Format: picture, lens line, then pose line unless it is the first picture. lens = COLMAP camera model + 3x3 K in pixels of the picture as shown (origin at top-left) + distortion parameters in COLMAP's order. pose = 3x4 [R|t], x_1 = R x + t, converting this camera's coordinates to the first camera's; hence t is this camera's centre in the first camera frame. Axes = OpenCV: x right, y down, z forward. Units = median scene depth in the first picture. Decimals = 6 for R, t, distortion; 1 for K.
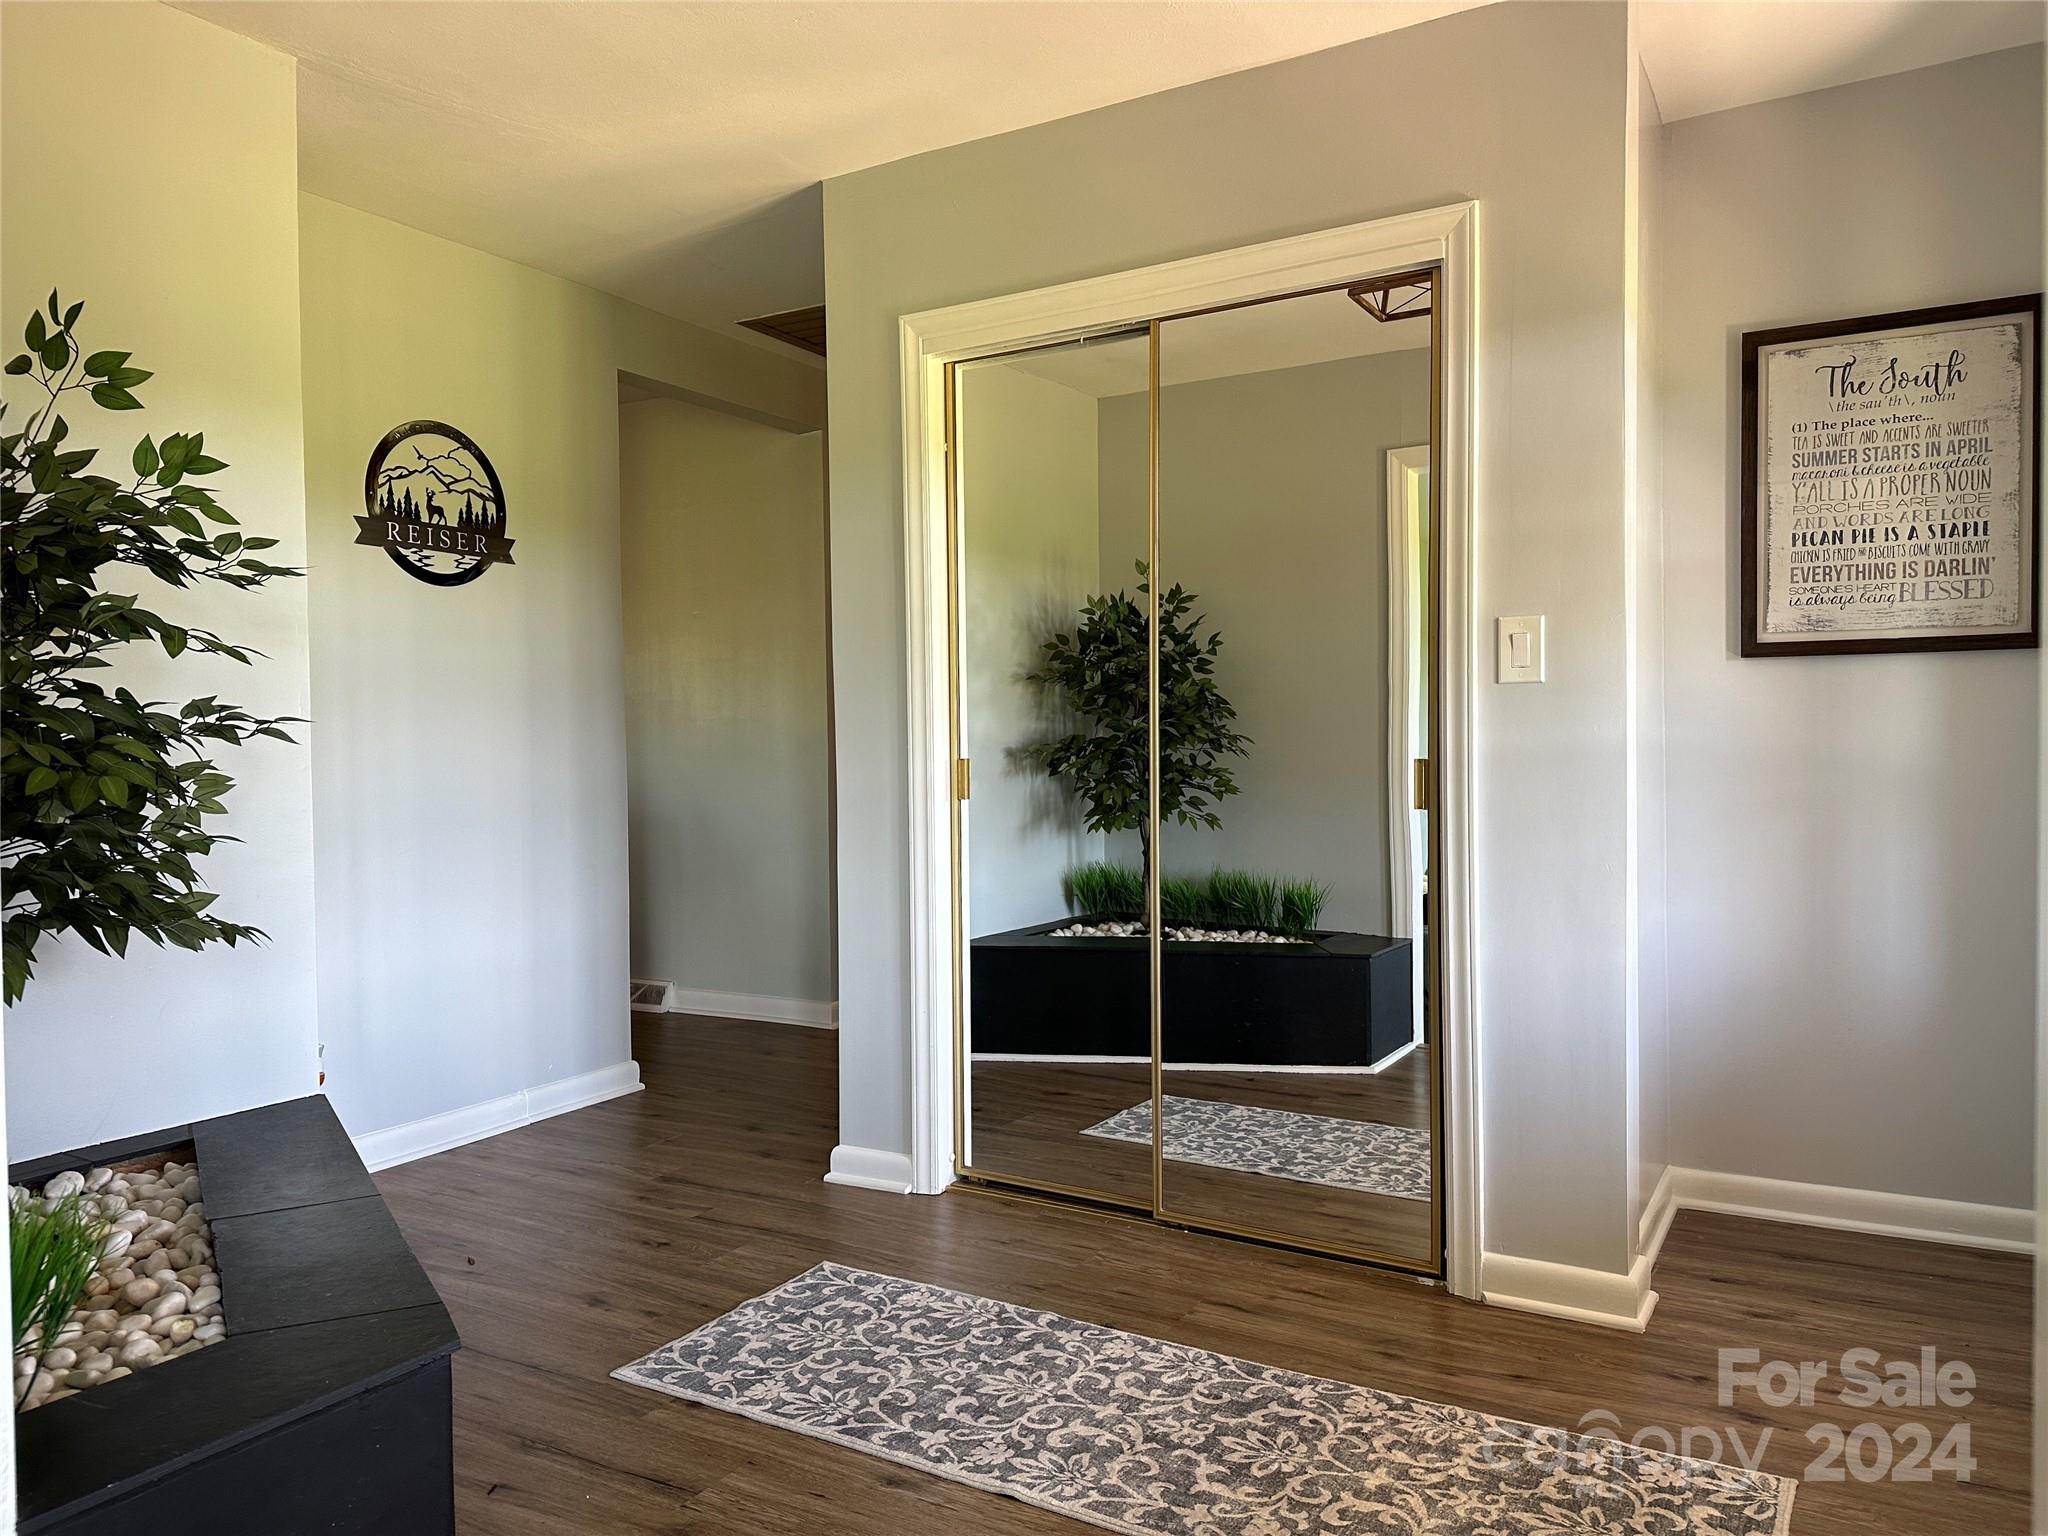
lens RADIAL K [[1493.7, 0, 1025.8], [0, 1493.7, 751.7], [0, 0, 1]] dist [0.029030, 0.005726]
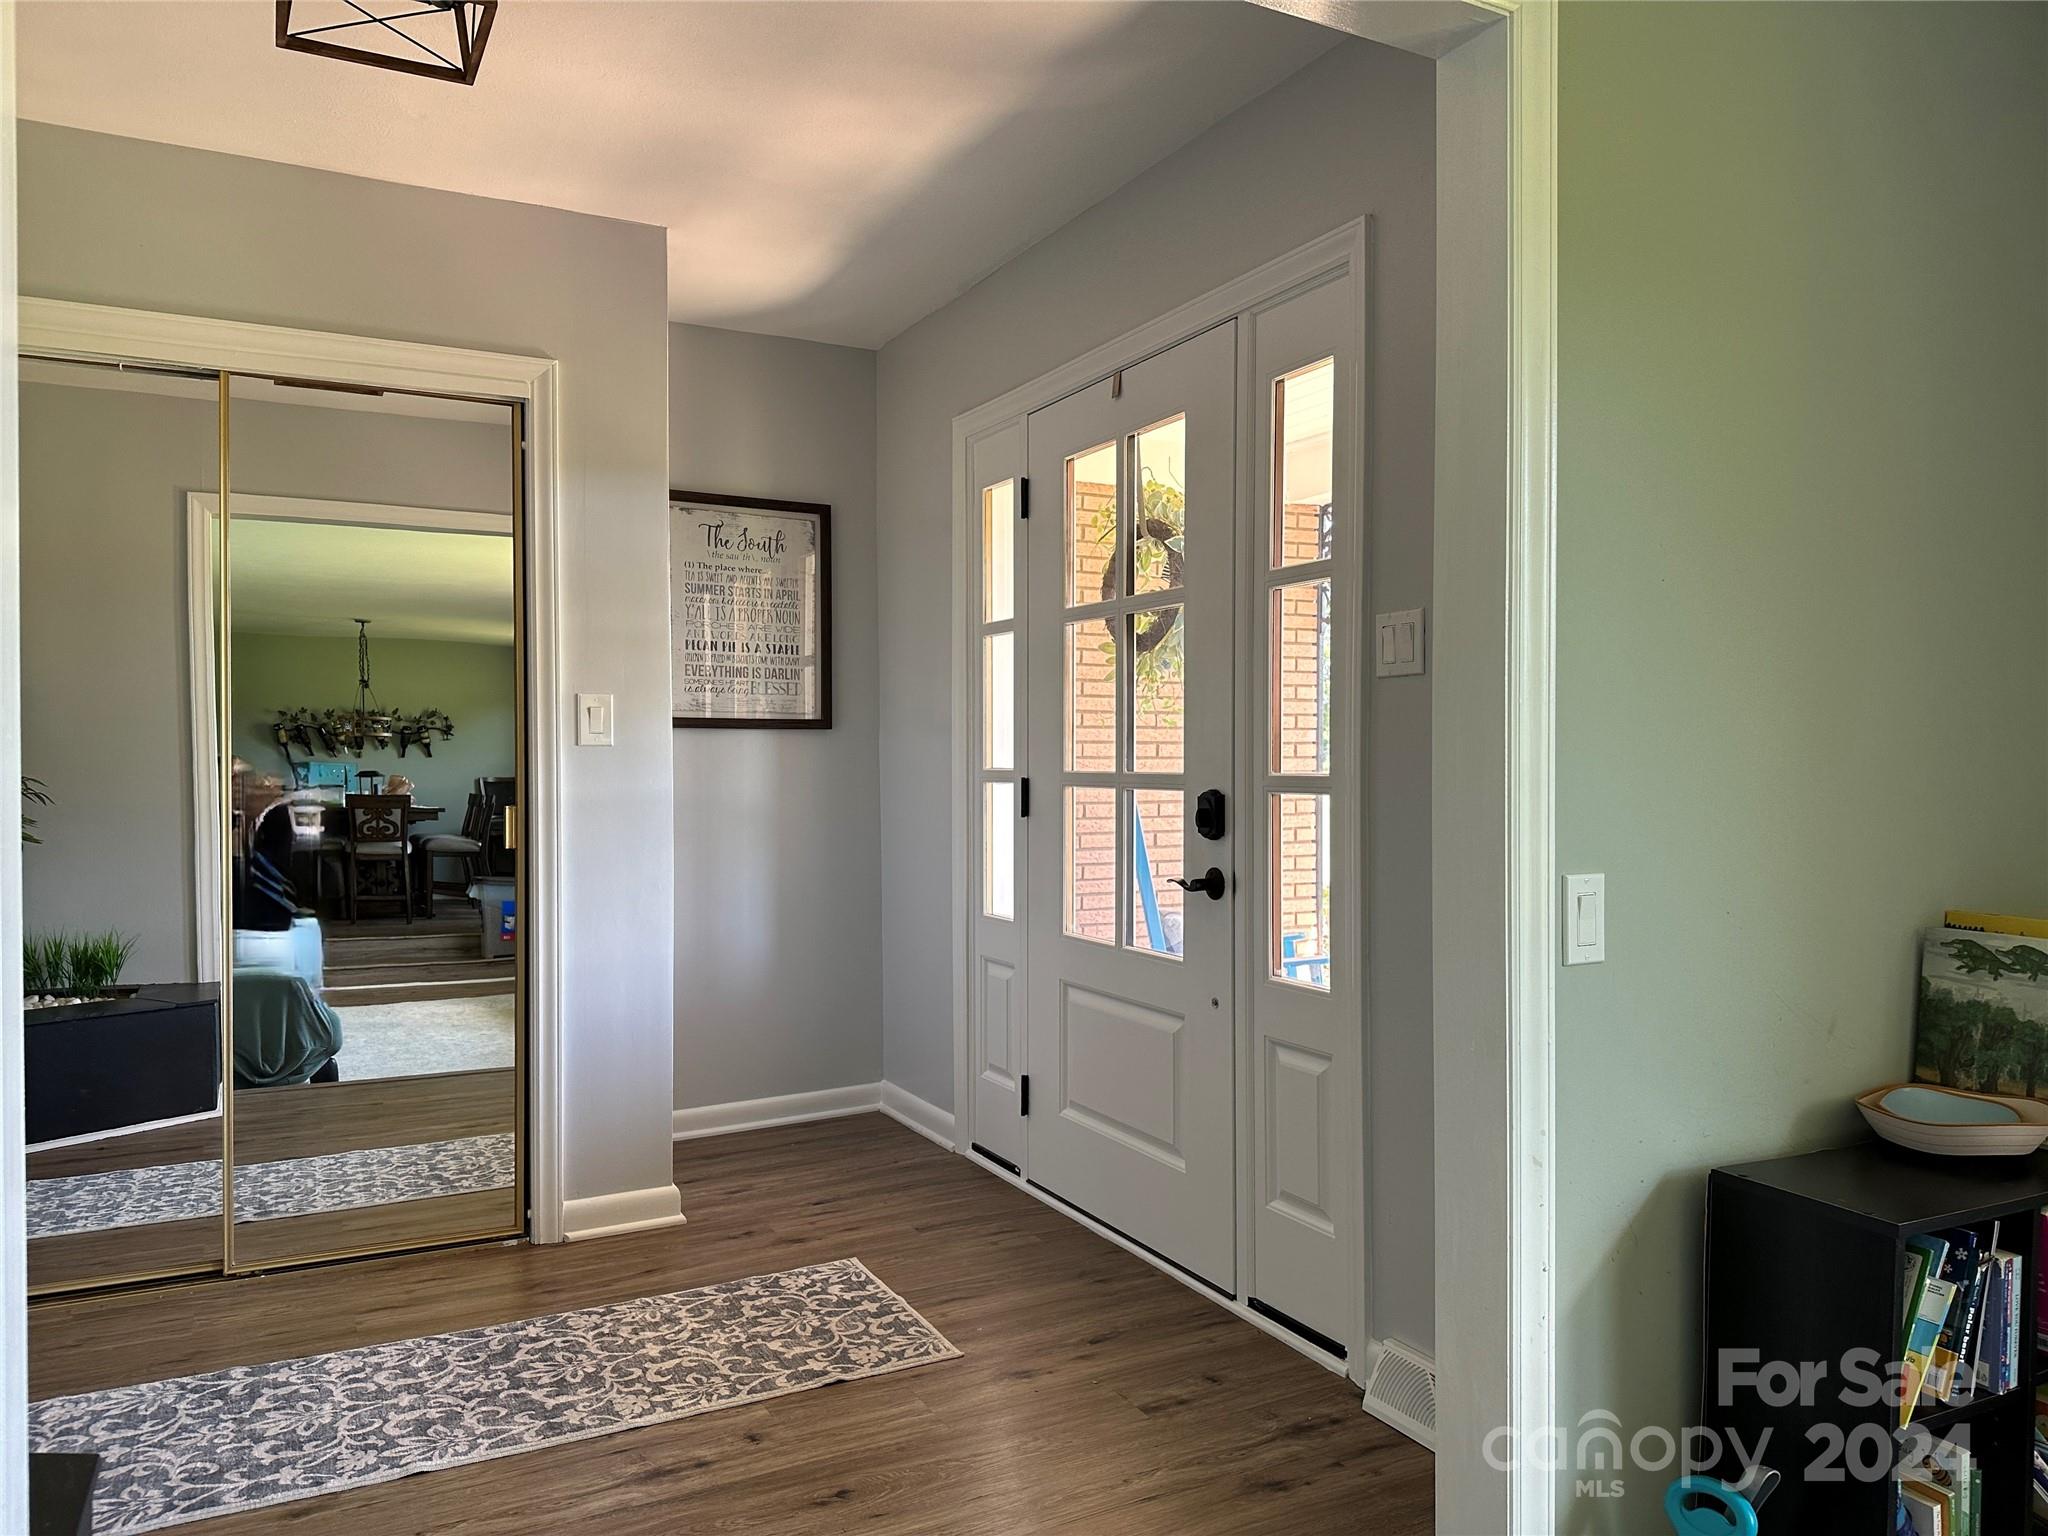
lens RADIAL K [[1432.2, 0, 1024.0], [0, 1432.2, 768.0], [0, 0, 1]] dist [0.108270, -0.047852]
pose [[0.550692, 0.006498, 0.834683, -0.509091], [0.013075, 0.999780, -0.016410, -0.000985], [-0.834606, 0.019950, 0.550486, 0.010763]]
